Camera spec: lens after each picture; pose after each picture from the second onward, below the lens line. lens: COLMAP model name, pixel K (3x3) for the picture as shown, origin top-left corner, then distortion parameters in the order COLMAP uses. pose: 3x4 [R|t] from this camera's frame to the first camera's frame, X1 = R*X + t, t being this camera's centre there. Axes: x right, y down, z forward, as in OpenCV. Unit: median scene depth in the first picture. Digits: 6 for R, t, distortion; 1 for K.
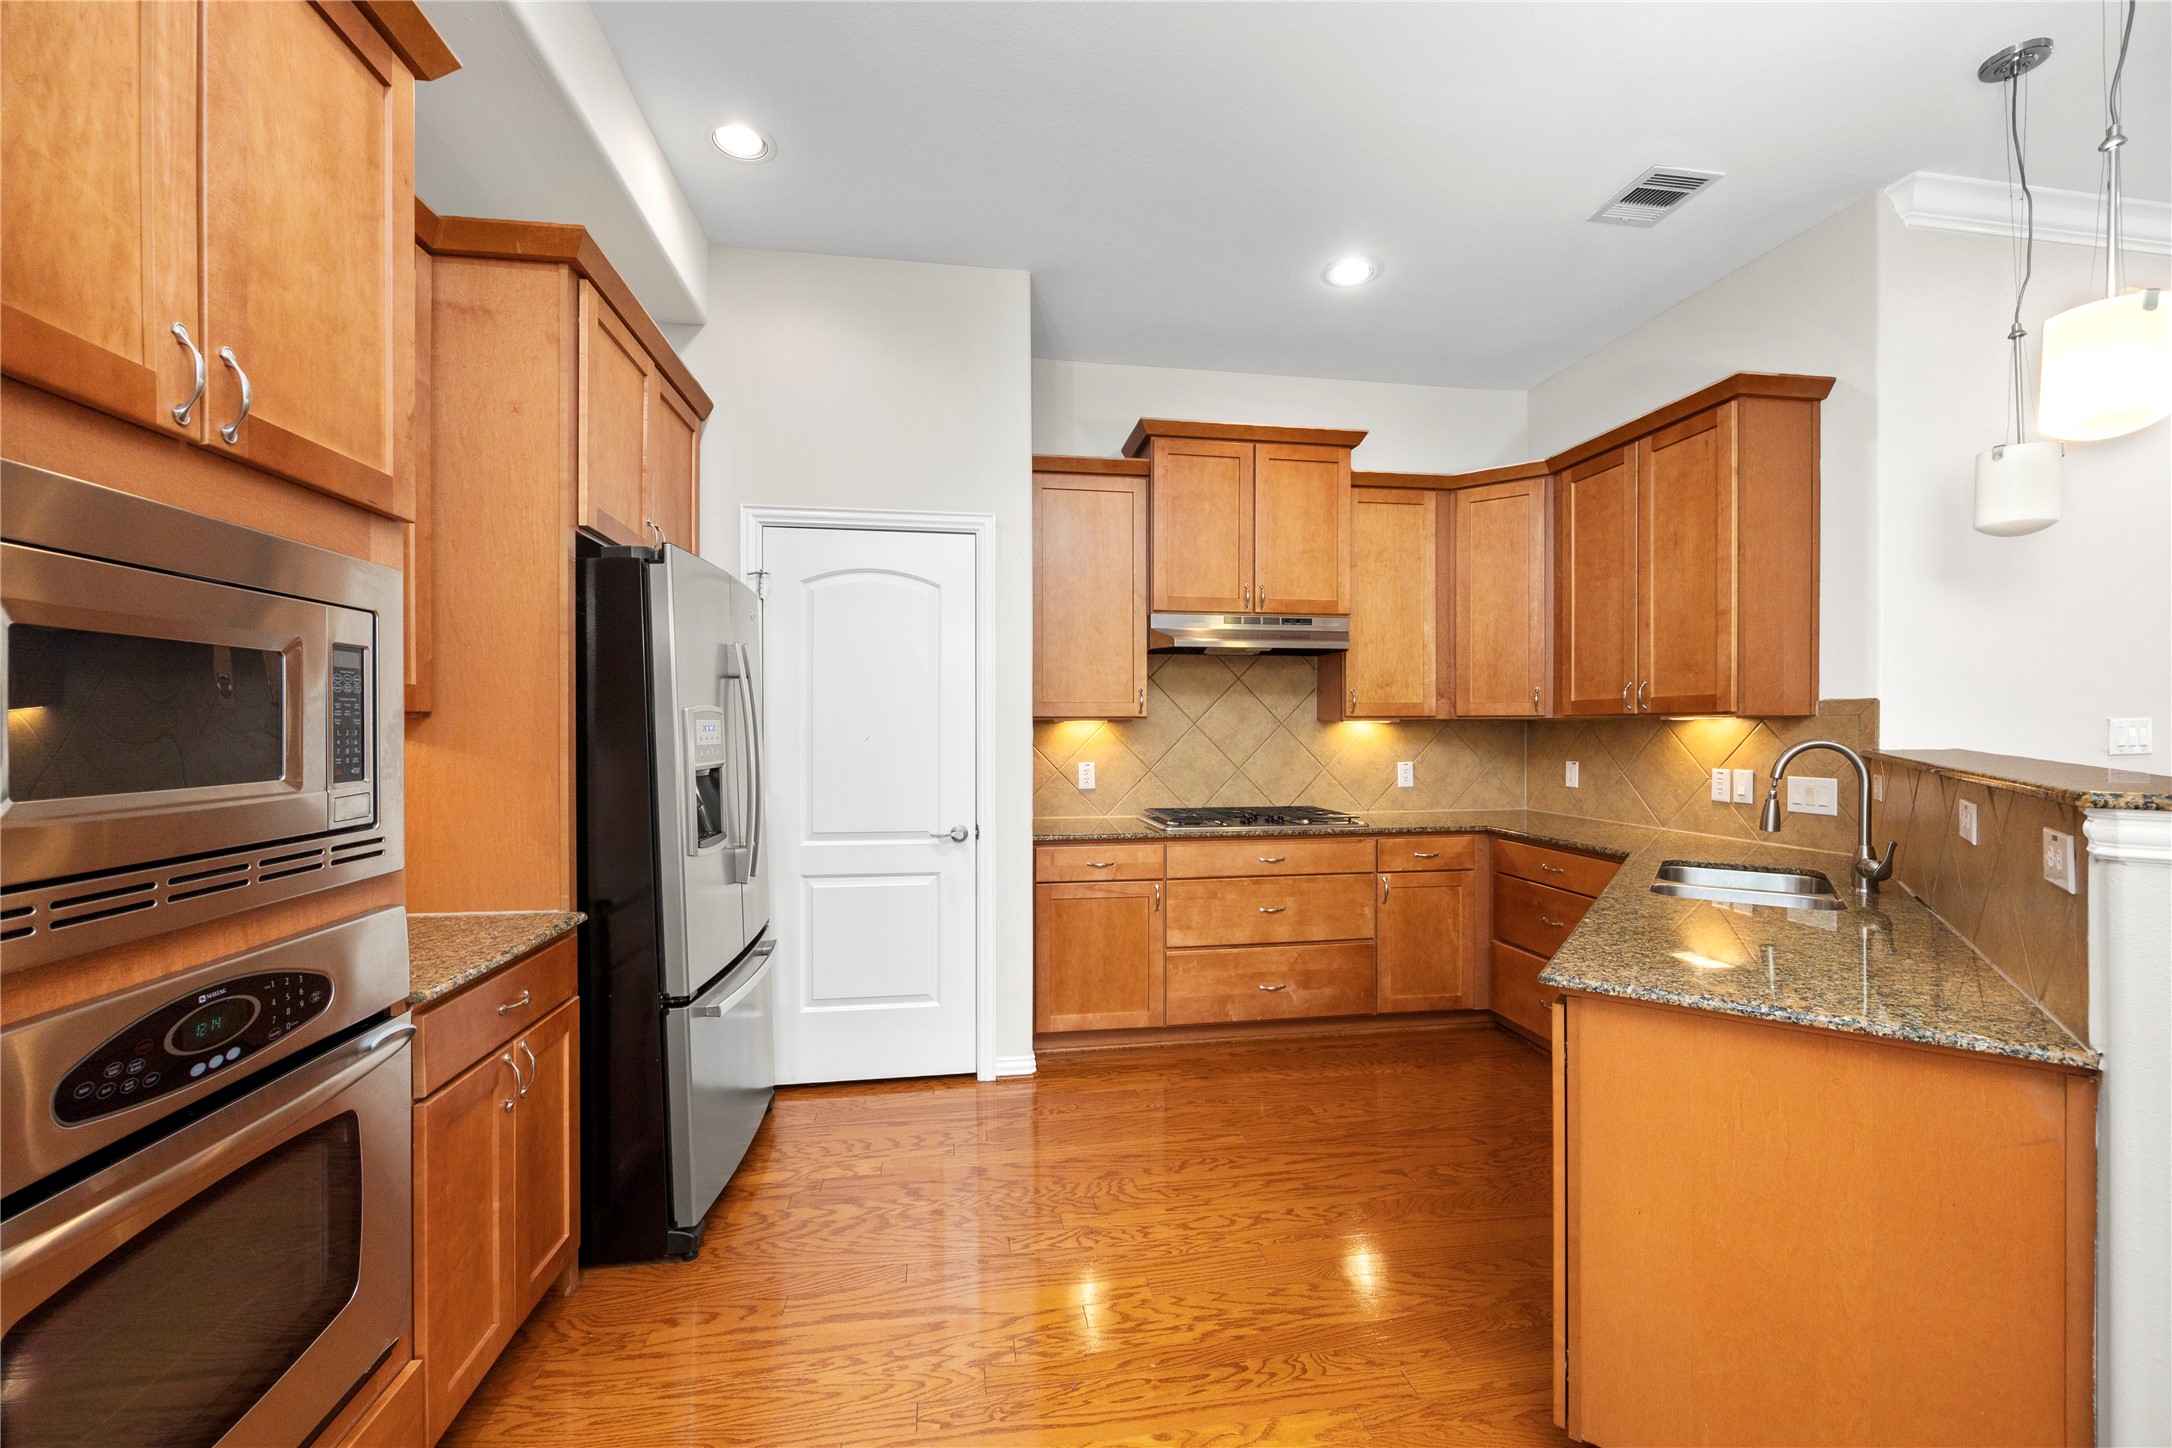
lens RADIAL K [[872.2, 0, 1086.7], [0, 872.2, 724.8], [0, 0, 1]] dist [-0.003294, 0.000320]
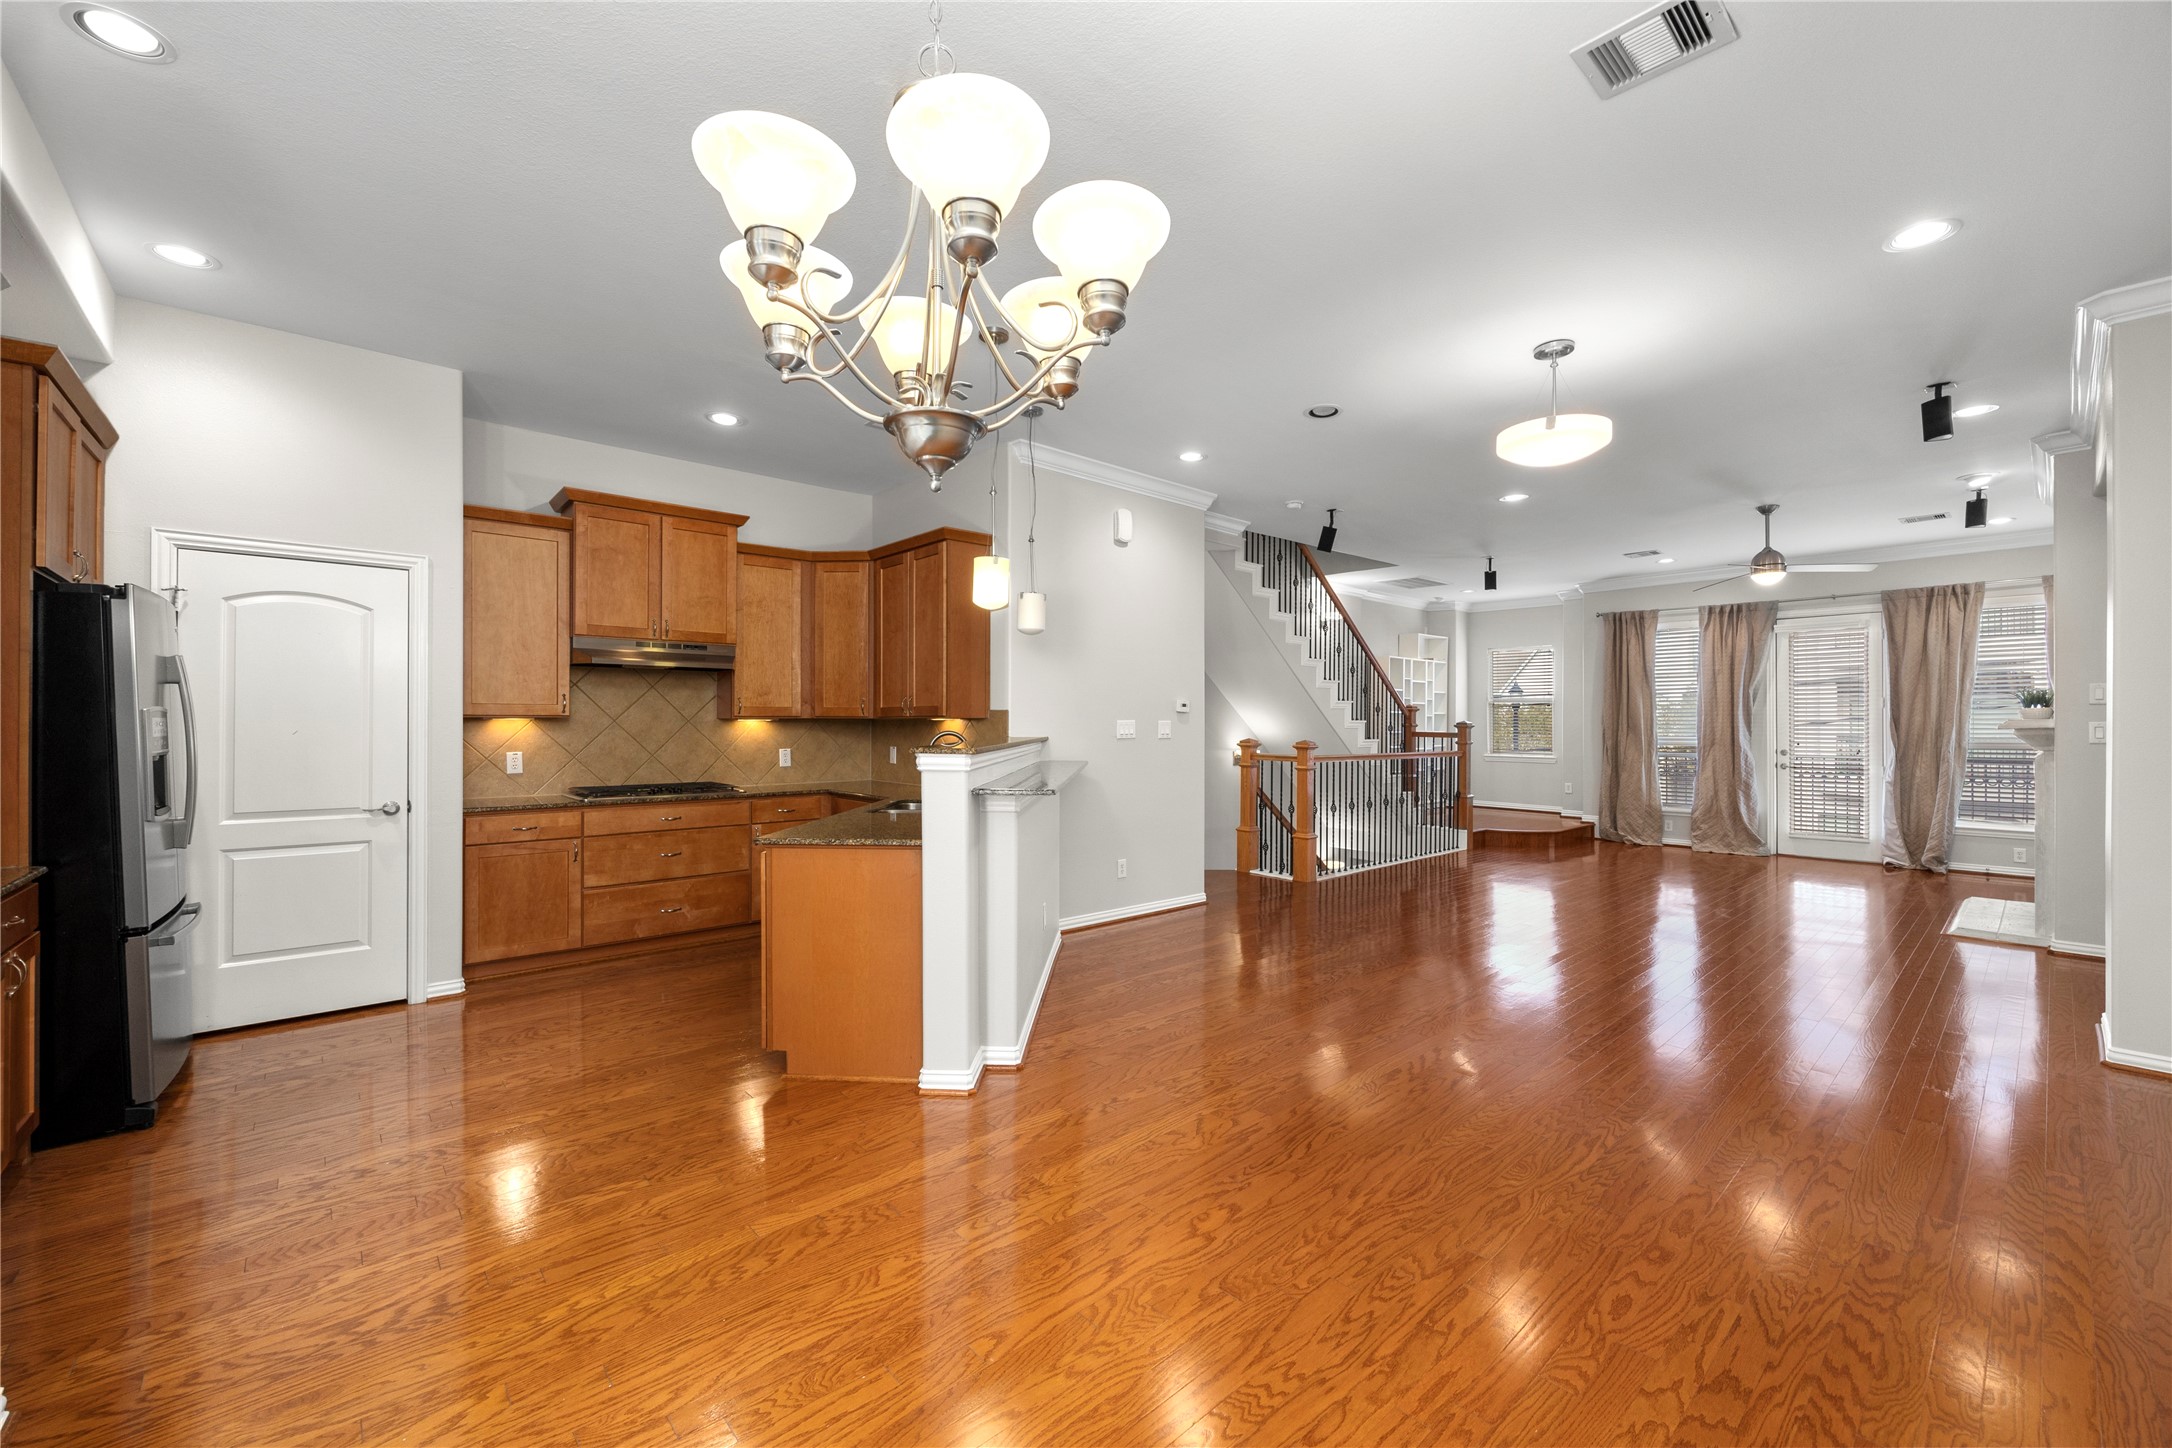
lens RADIAL K [[872.2, 0, 1080.0], [0, 872.2, 720.4], [0, 0, 1]] dist [-0.003294, 0.000320]
pose [[0.844373, 0.004113, 0.535739, 0.017830], [-0.004325, 0.999990, -0.000861, -0.004198], [-0.535738, -0.001590, 0.844383, -0.538280]]
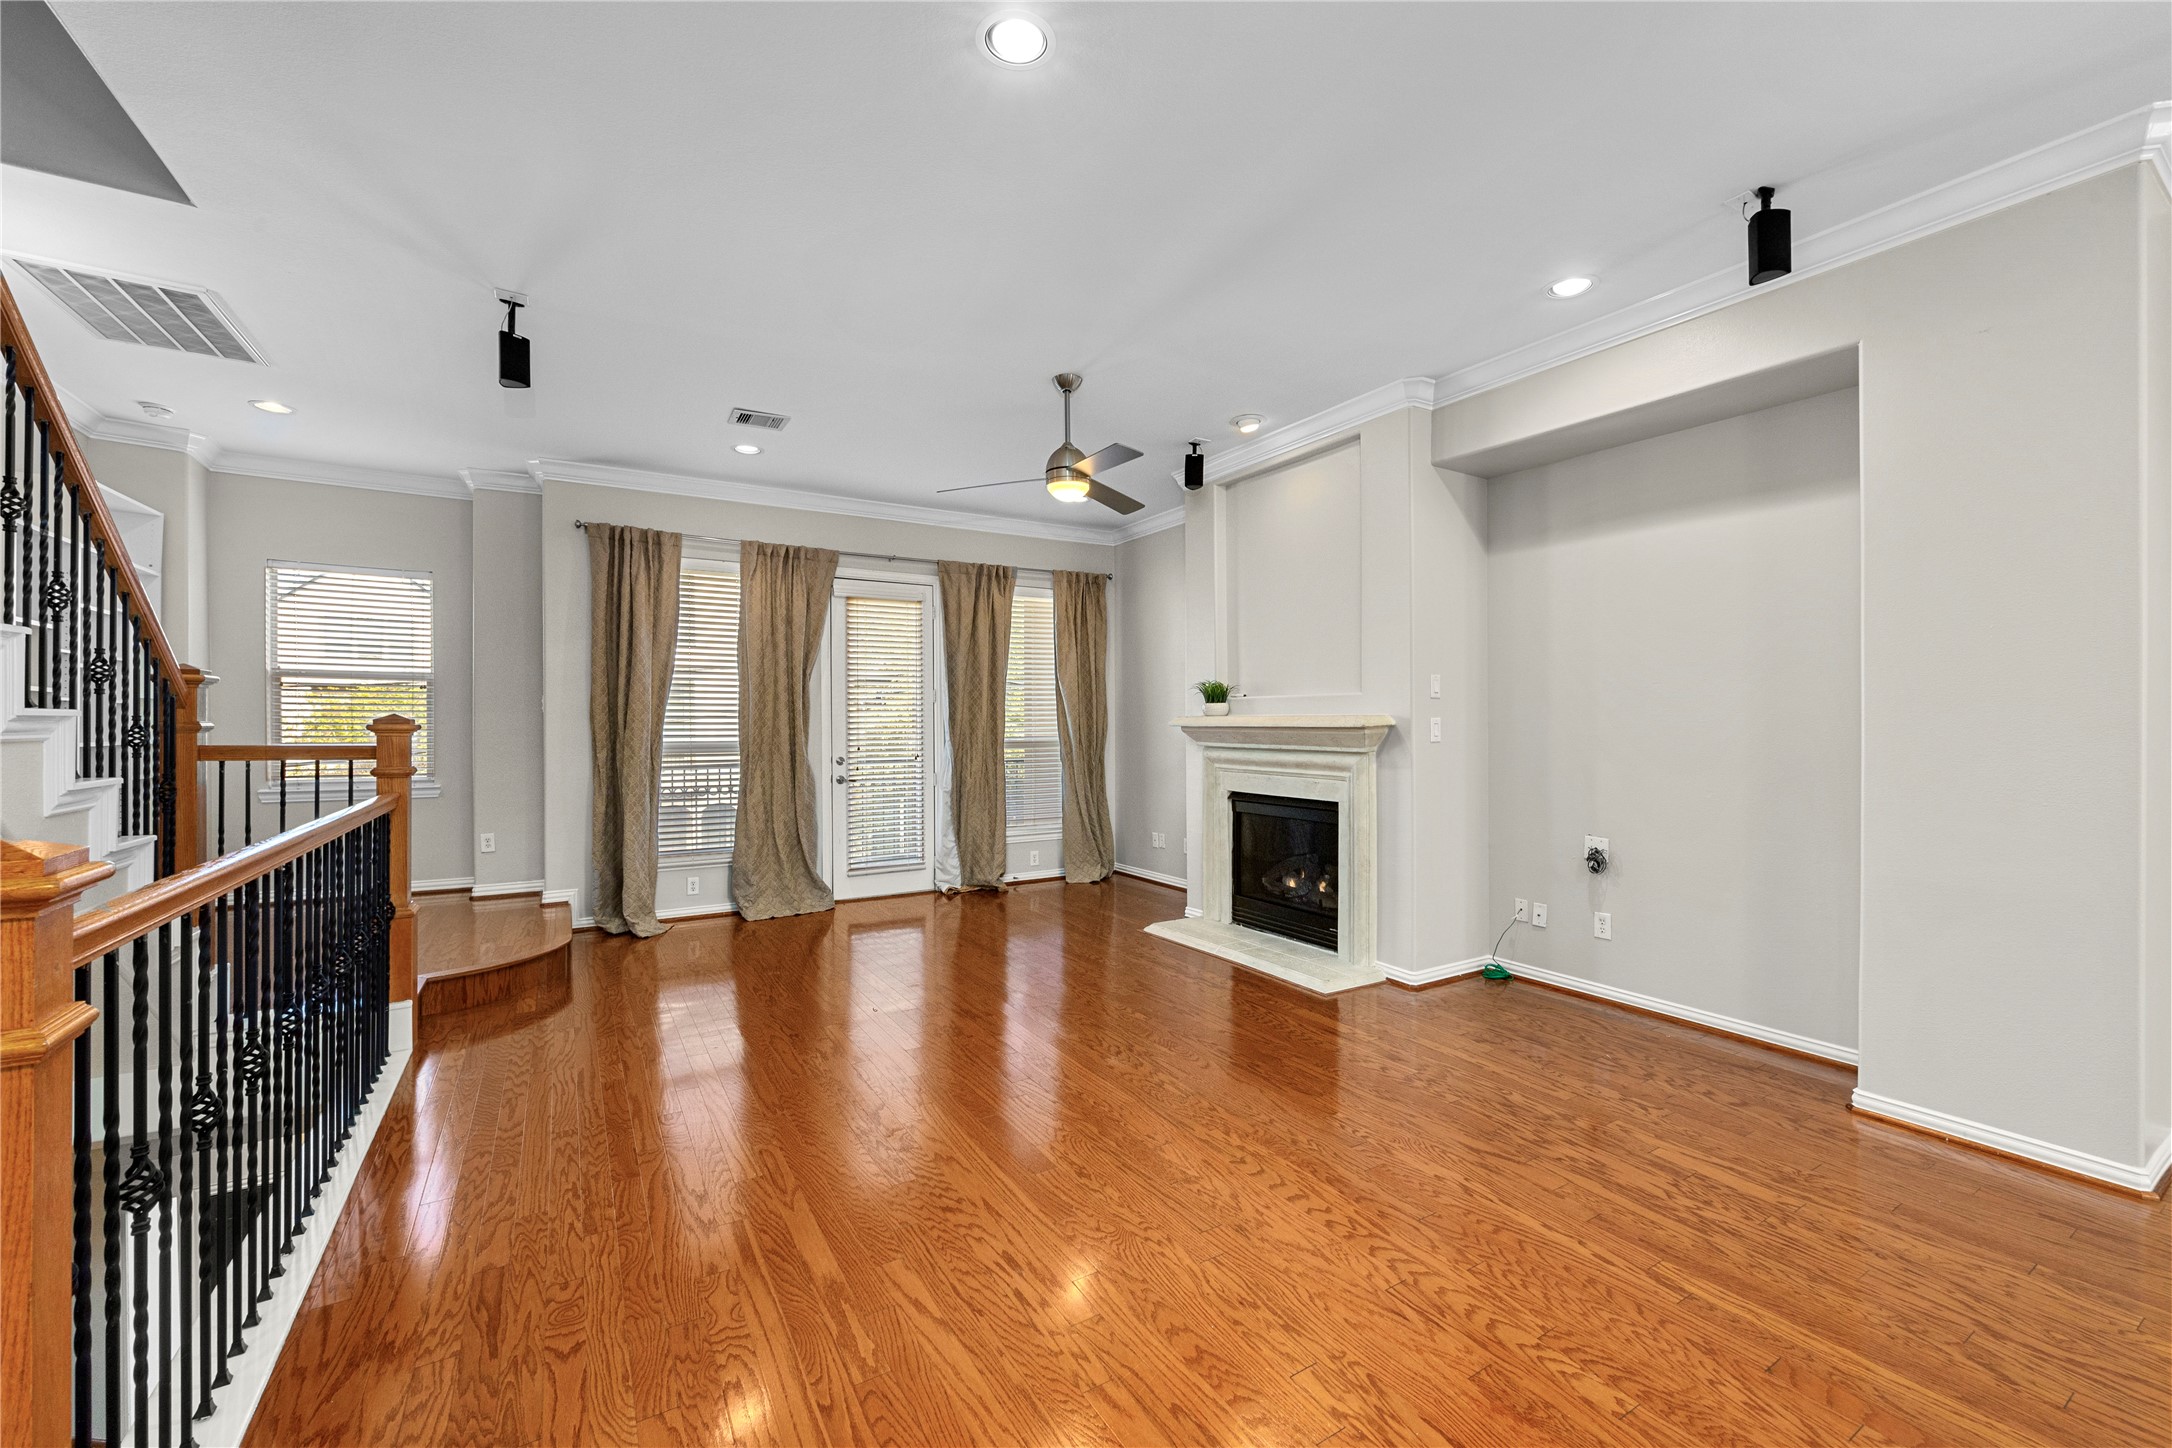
lens RADIAL K [[872.2, 0, 1083.6], [0, 872.2, 723.0], [0, 0, 1]] dist [-0.003294, 0.000320]
pose [[-0.373614, 0.001035, 0.927584, 1.167368], [-0.001126, 0.999998, -0.001569, 0.000172], [-0.927584, -0.001630, -0.373612, 0.686683]]
